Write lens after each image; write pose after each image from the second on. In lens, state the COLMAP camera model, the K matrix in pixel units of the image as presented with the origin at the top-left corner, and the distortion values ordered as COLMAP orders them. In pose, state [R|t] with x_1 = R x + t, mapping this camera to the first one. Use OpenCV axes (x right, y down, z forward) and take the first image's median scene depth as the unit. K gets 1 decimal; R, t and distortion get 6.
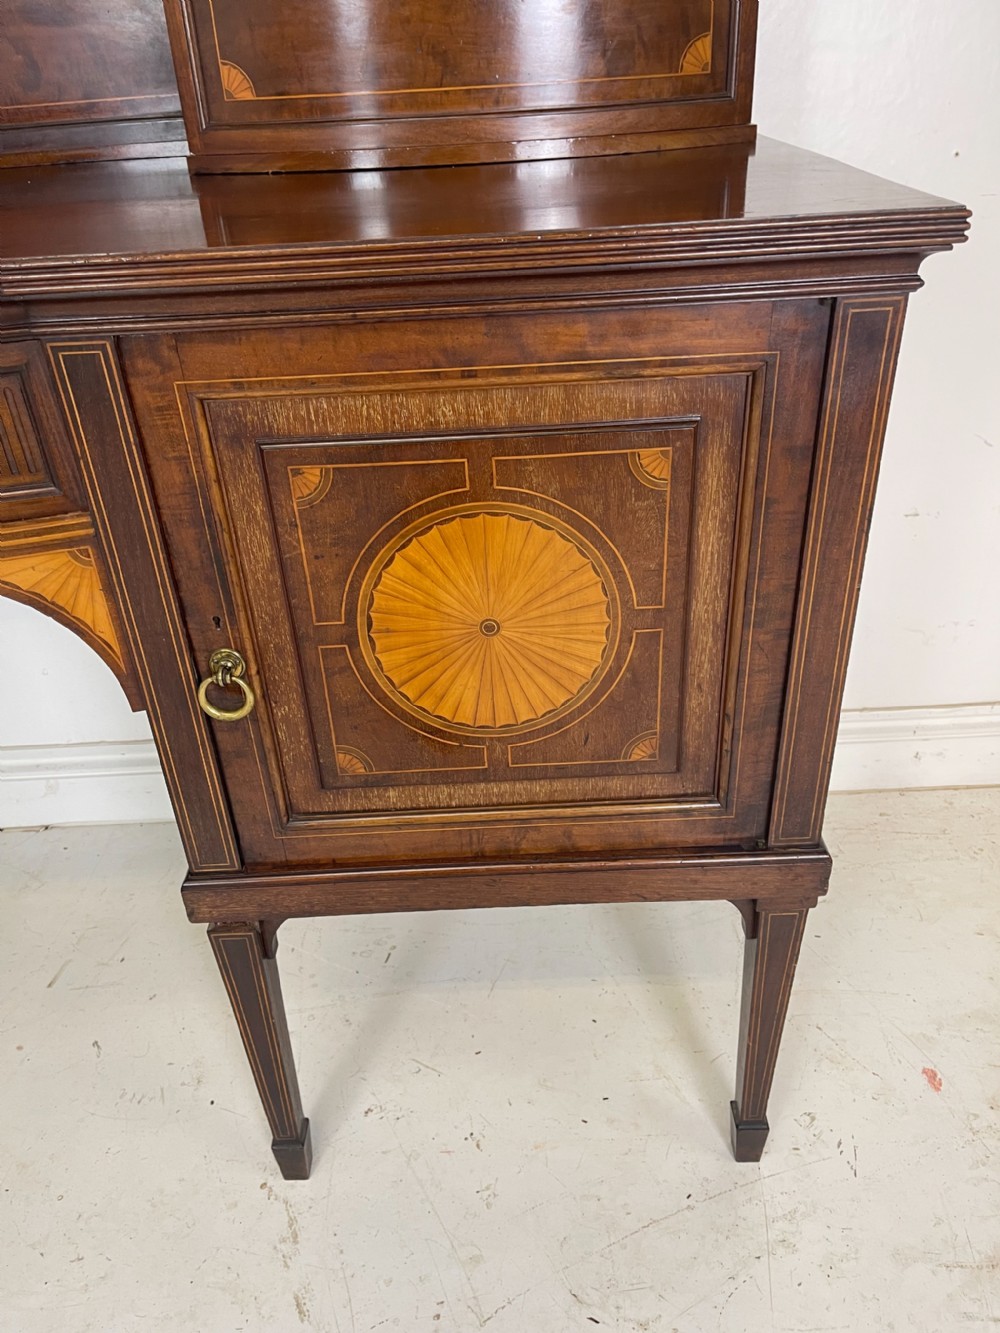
lens RADIAL K [[1009.9, 0, 507.3], [0, 1009.9, 678.6], [0, 0, 1]] dist [0.044930, -0.058000]
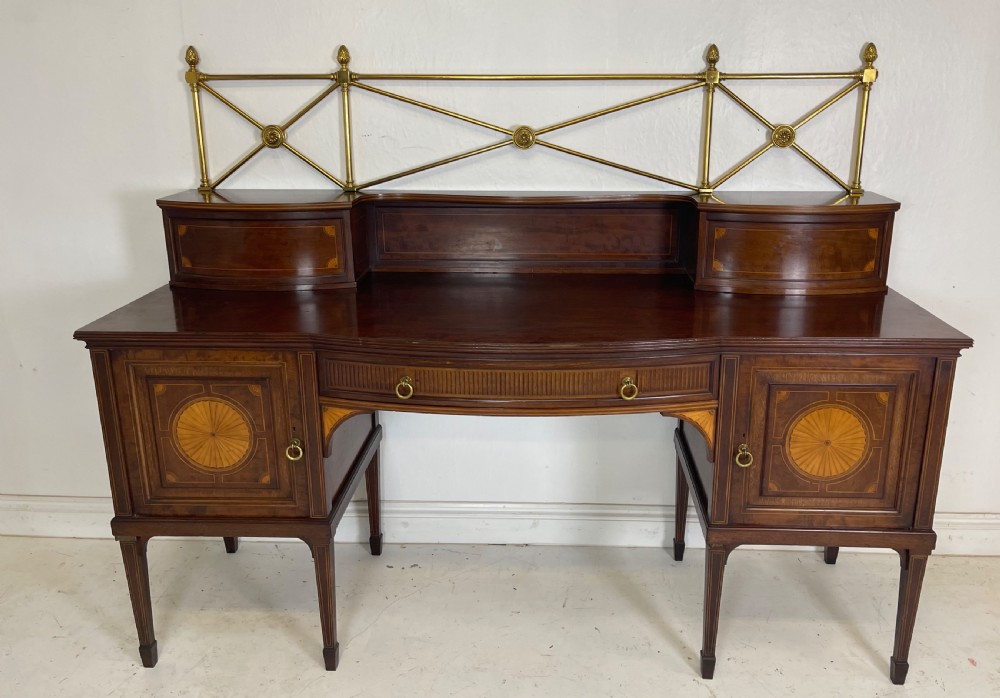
lens RADIAL K [[816.4, 0, 538.5], [0, 816.4, 312.7], [0, 0, 1]] dist [0.061073, -0.050225]
pose [[0.997854, 0.057916, -0.030541, -0.871196], [-0.064151, 0.958151, -0.278981, 0.339259], [0.013106, 0.280342, 0.959811, -1.630814]]
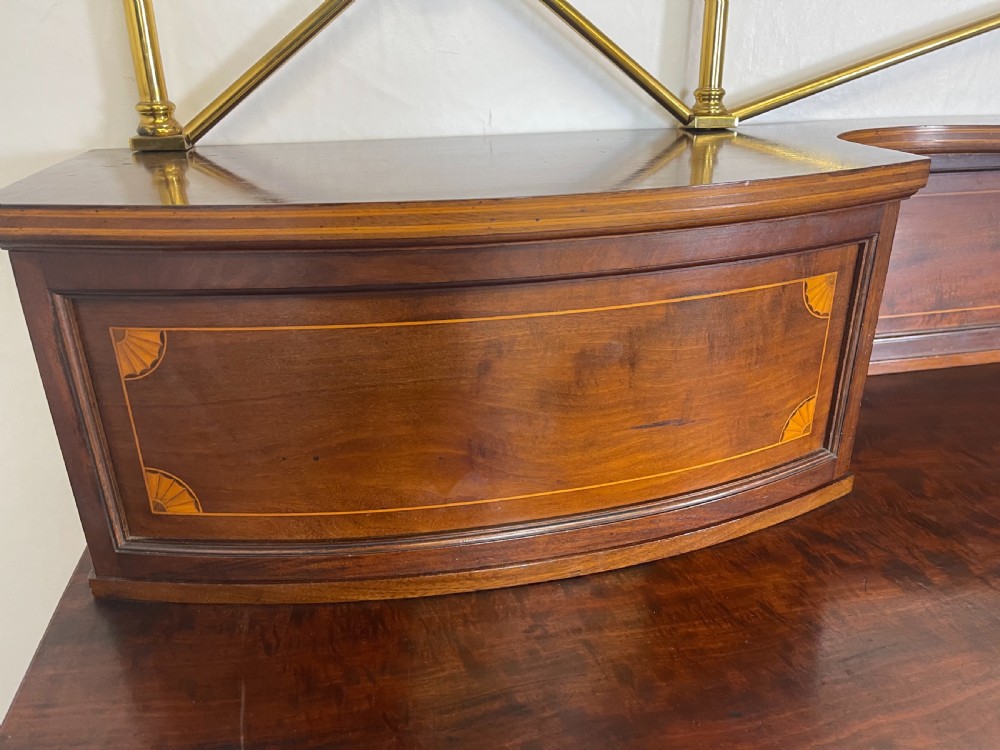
lens RADIAL K [[757.6, 0, 504.8], [0, 757.6, 380.4], [0, 0, 1]] dist [0.044930, -0.058000]
pose [[0.980423, -0.044305, 0.191853, -2.123487], [0.075030, 0.984906, -0.155981, -0.577715], [-0.182047, 0.167322, 0.968949, 0.574519]]
